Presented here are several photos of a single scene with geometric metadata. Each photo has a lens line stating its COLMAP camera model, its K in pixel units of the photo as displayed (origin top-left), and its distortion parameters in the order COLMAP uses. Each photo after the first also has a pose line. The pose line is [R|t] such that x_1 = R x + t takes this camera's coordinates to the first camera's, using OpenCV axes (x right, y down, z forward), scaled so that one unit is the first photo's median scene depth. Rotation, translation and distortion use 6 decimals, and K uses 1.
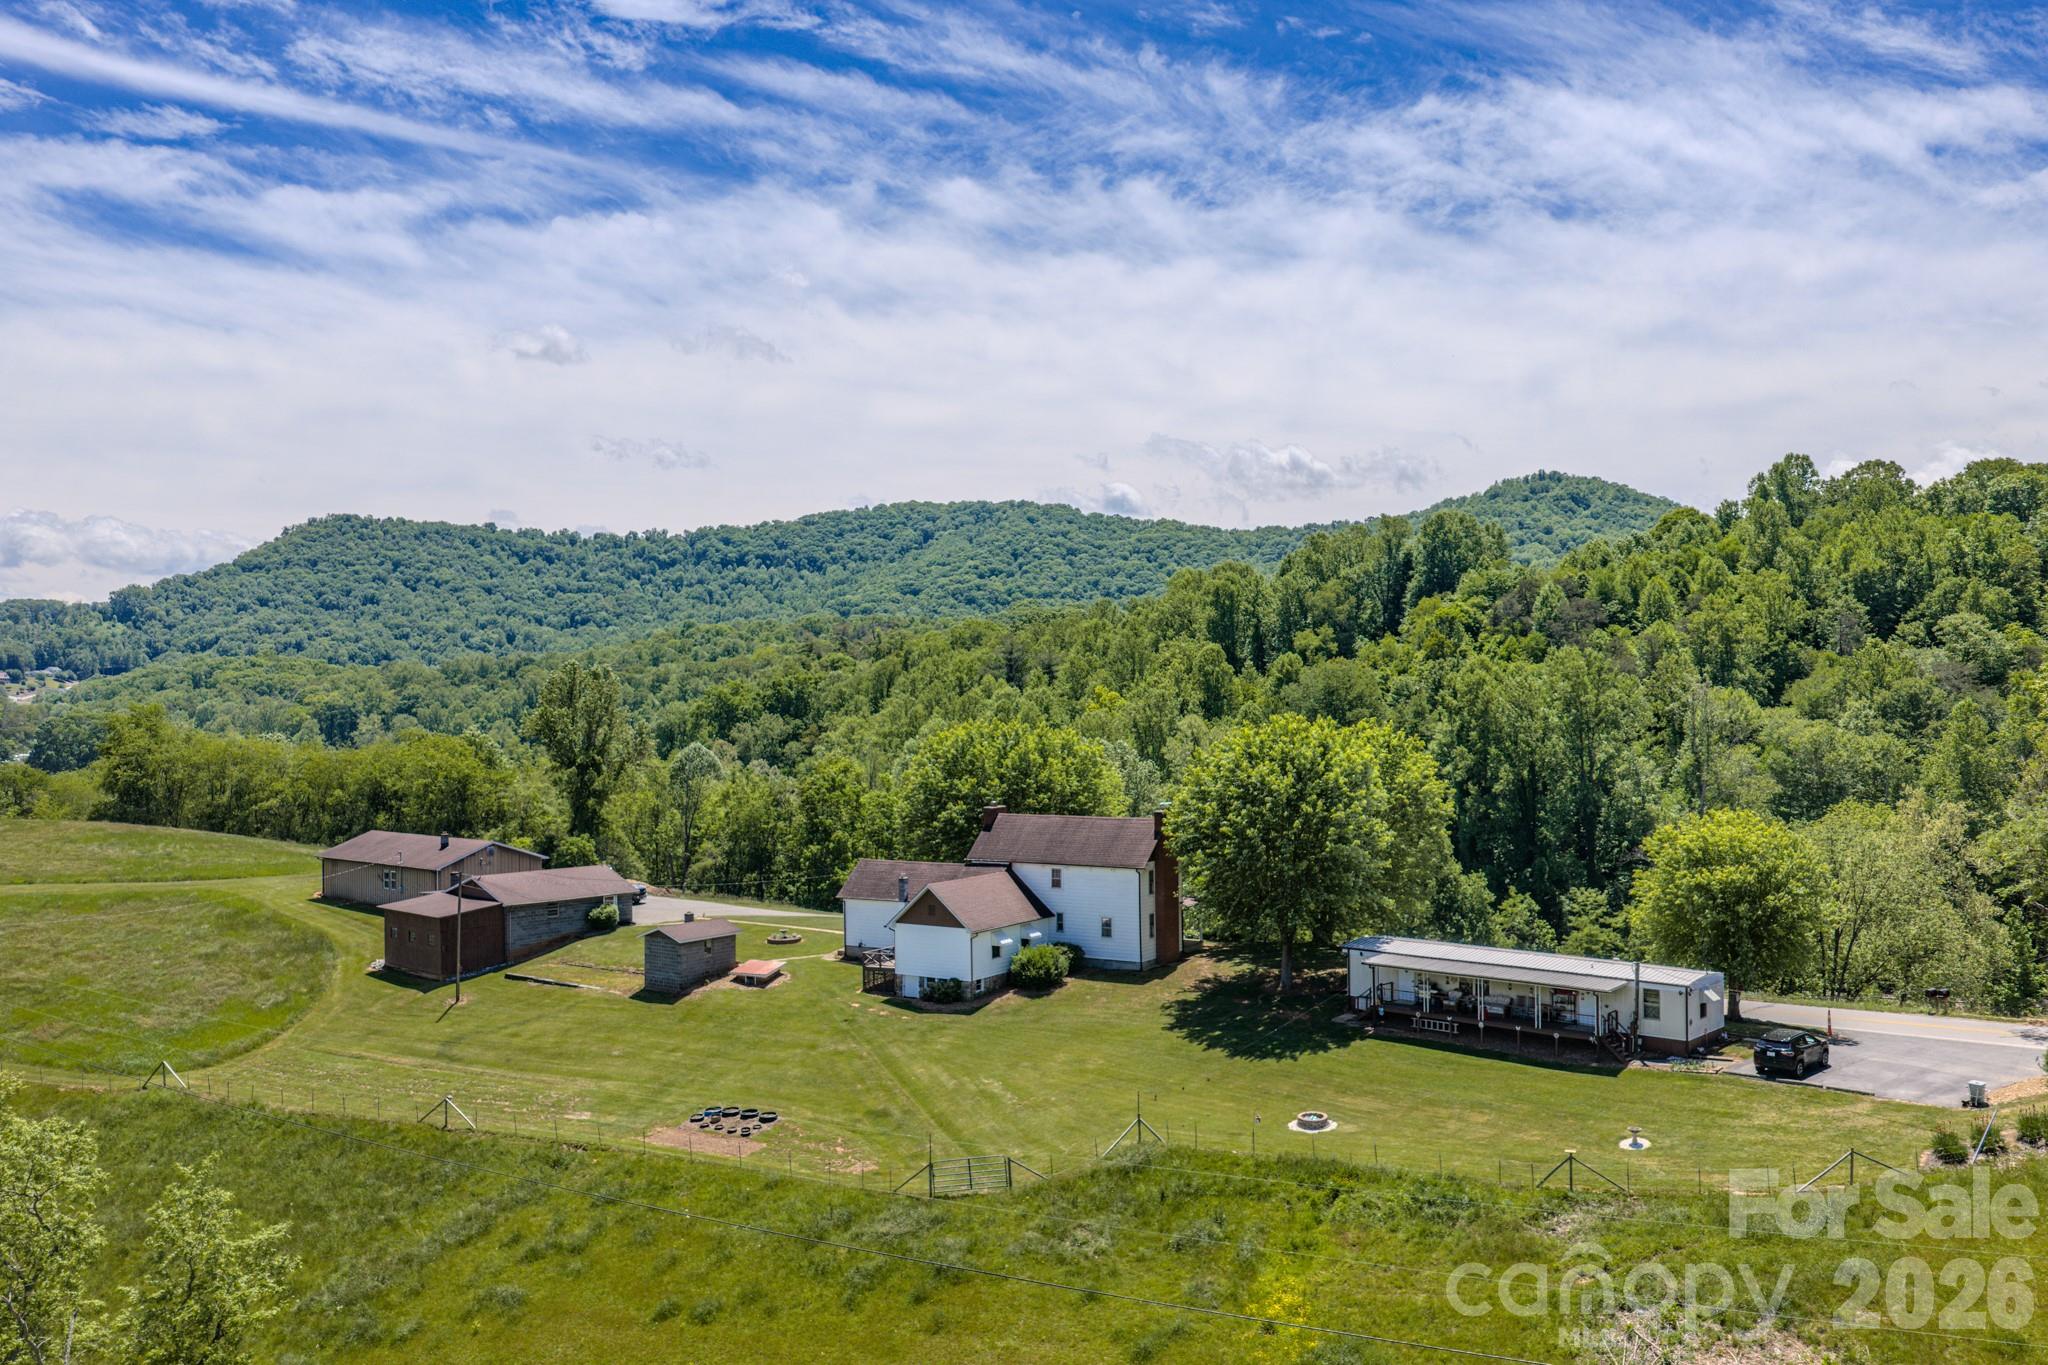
lens RADIAL K [[1703.9, 0, 1030.3], [0, 1703.9, 678.4], [0, 0, 1]] dist [0.016470, -0.019584]
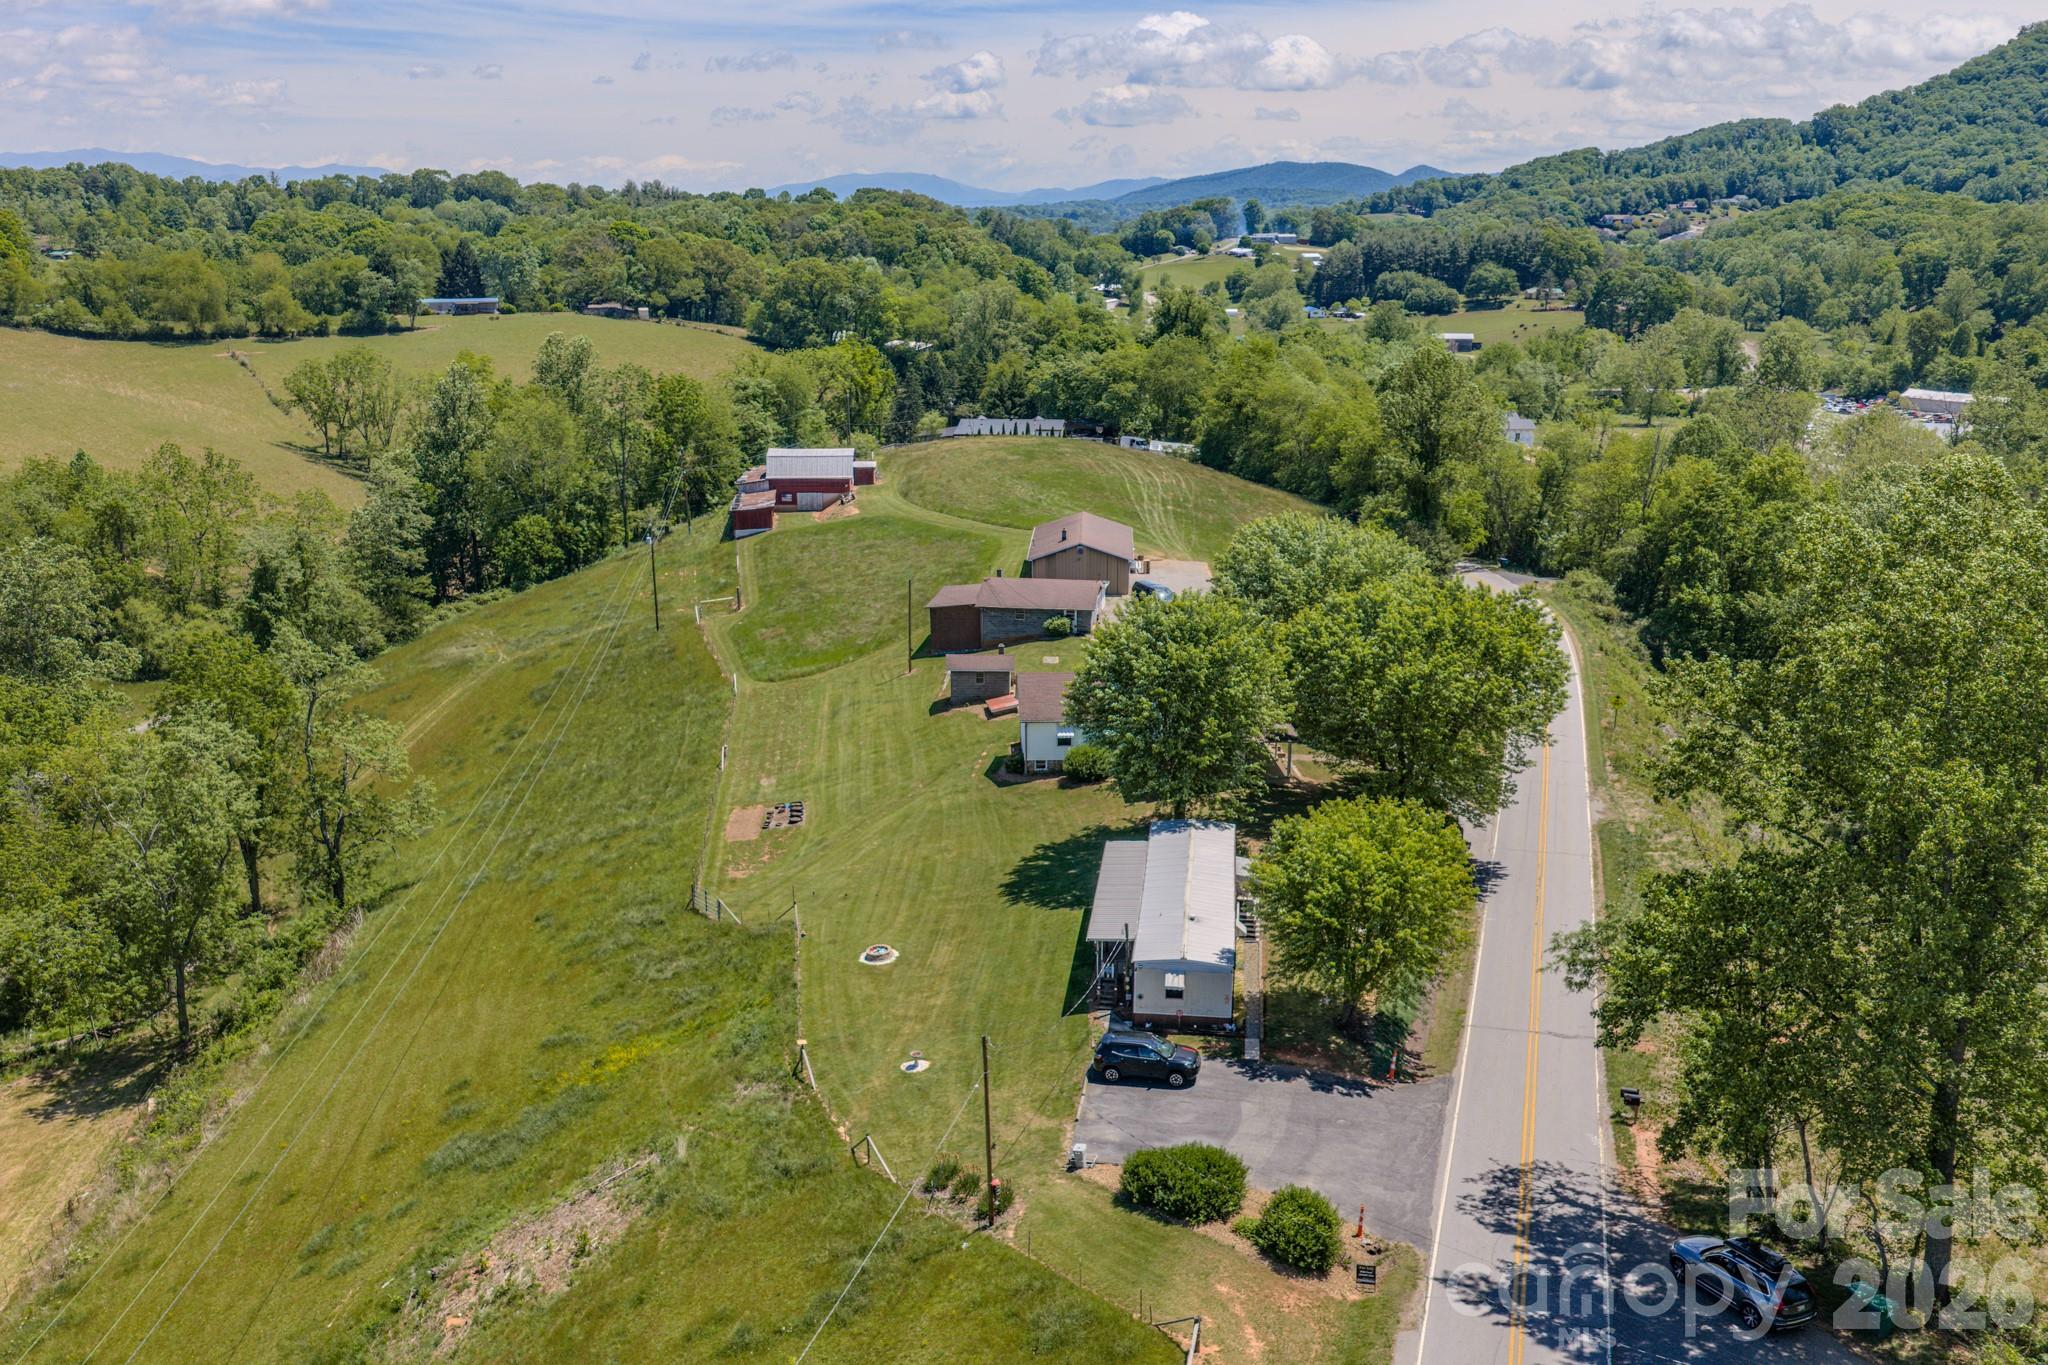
lens RADIAL K [[1742.0, 0, 1024.0], [0, 1742.0, 682.5], [0, 0, 1]] dist [0.002123, -0.004871]
pose [[0.585022, 0.221365, -0.780222, 0.051906], [0.001392, 0.961753, 0.273913, -0.011866], [0.811016, -0.161331, 0.562339, 0.019438]]
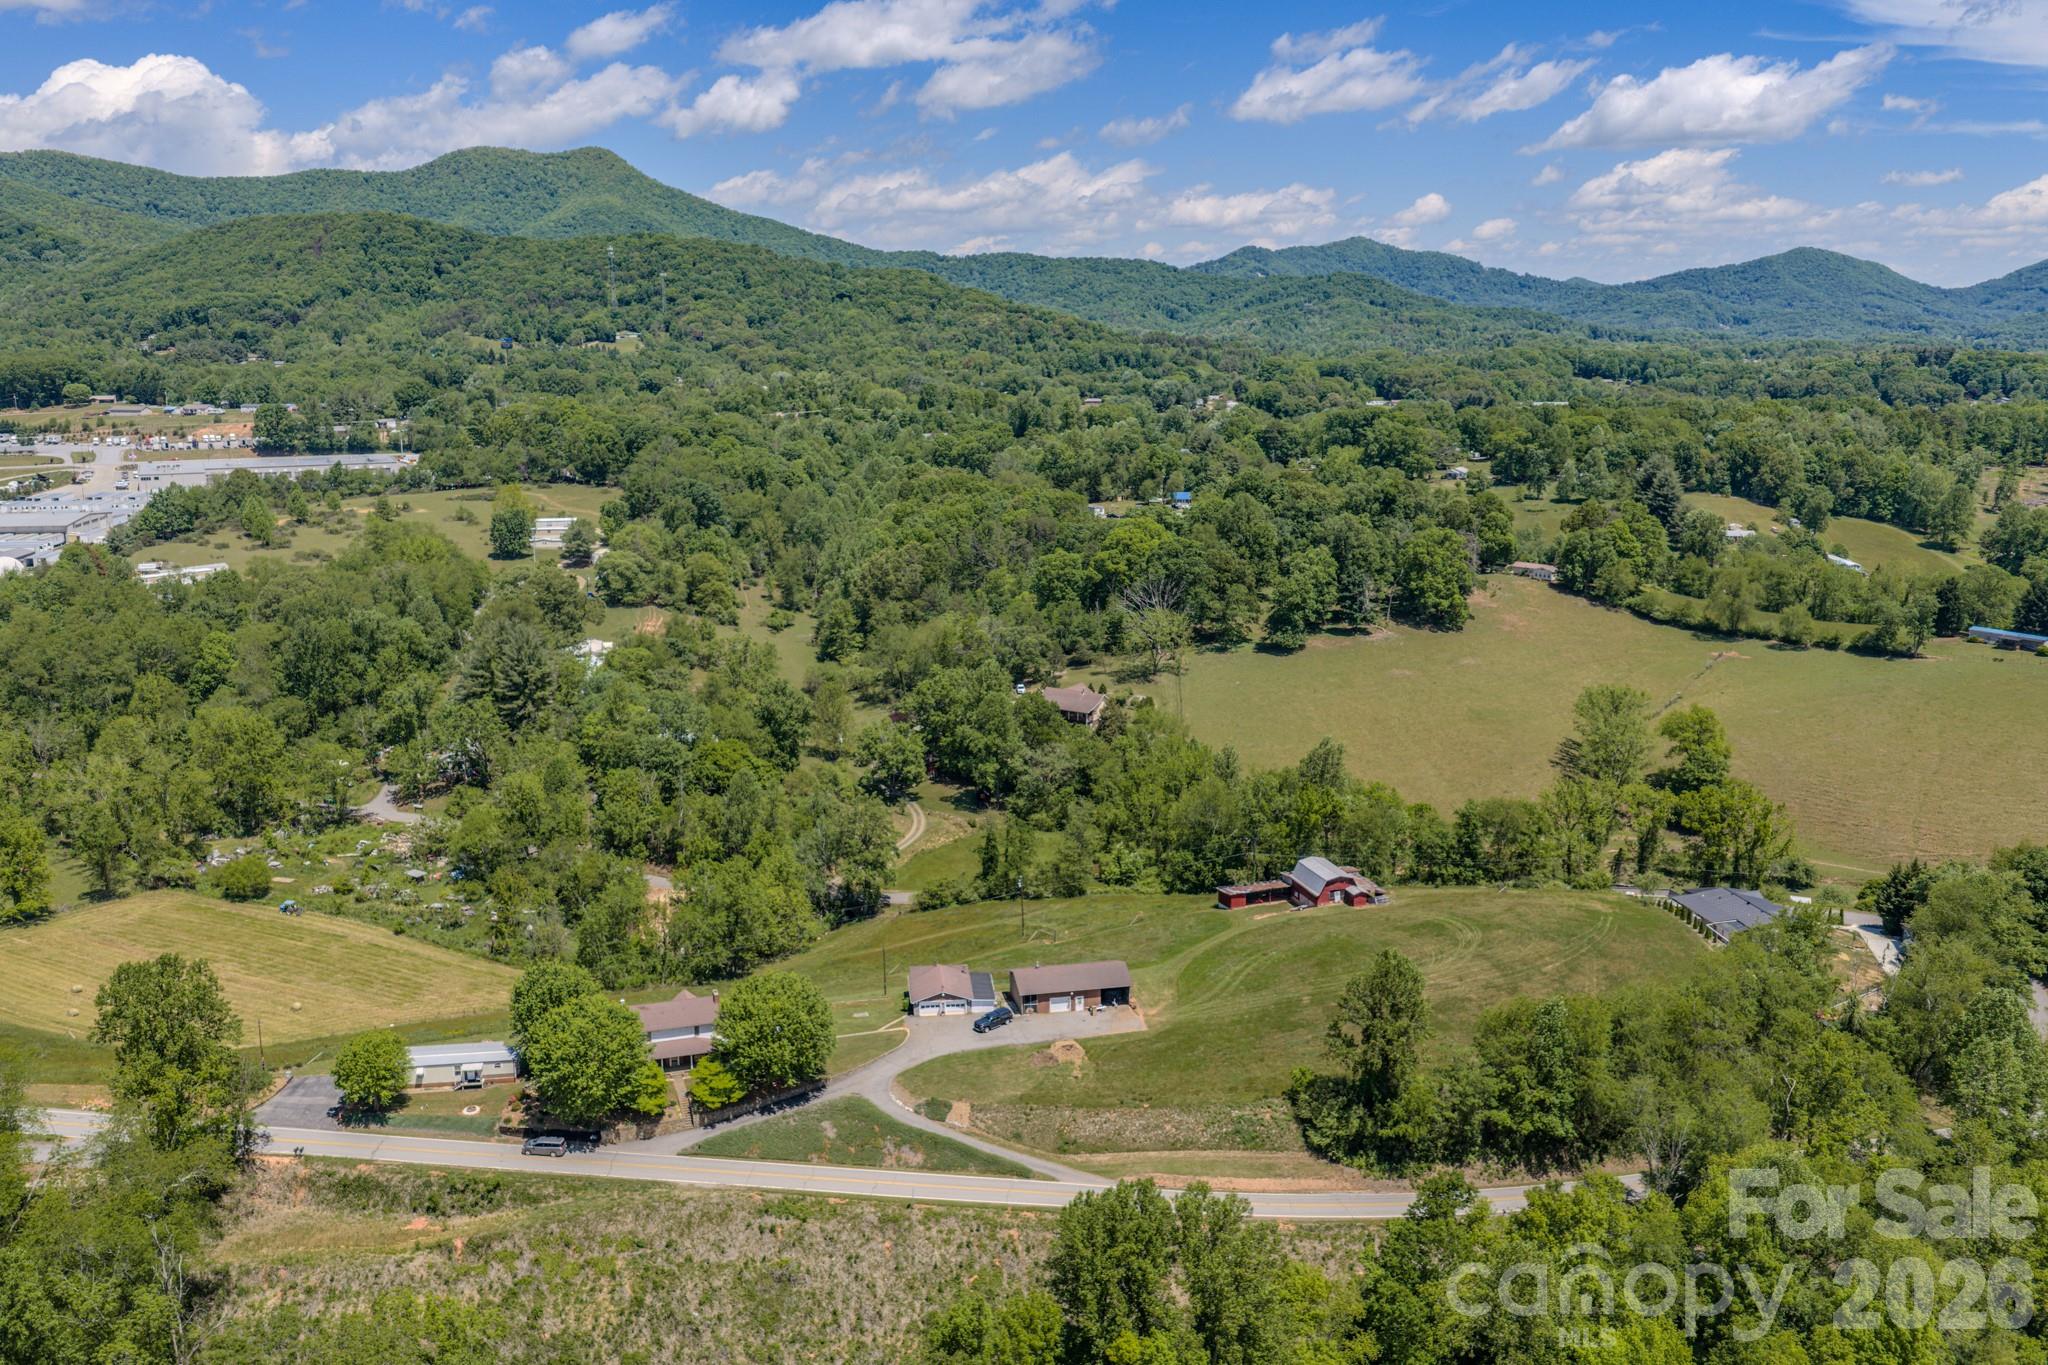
lens RADIAL K [[1687.8, 0, 1028.2], [0, 1687.8, 696.8], [0, 0, 1]] dist [0.020258, -0.033079]
pose [[-0.632299, 0.176356, -0.754385, 0.081918], [0.008049, 0.975189, 0.221228, -0.048784], [0.774682, 0.133810, -0.618031, 0.167767]]
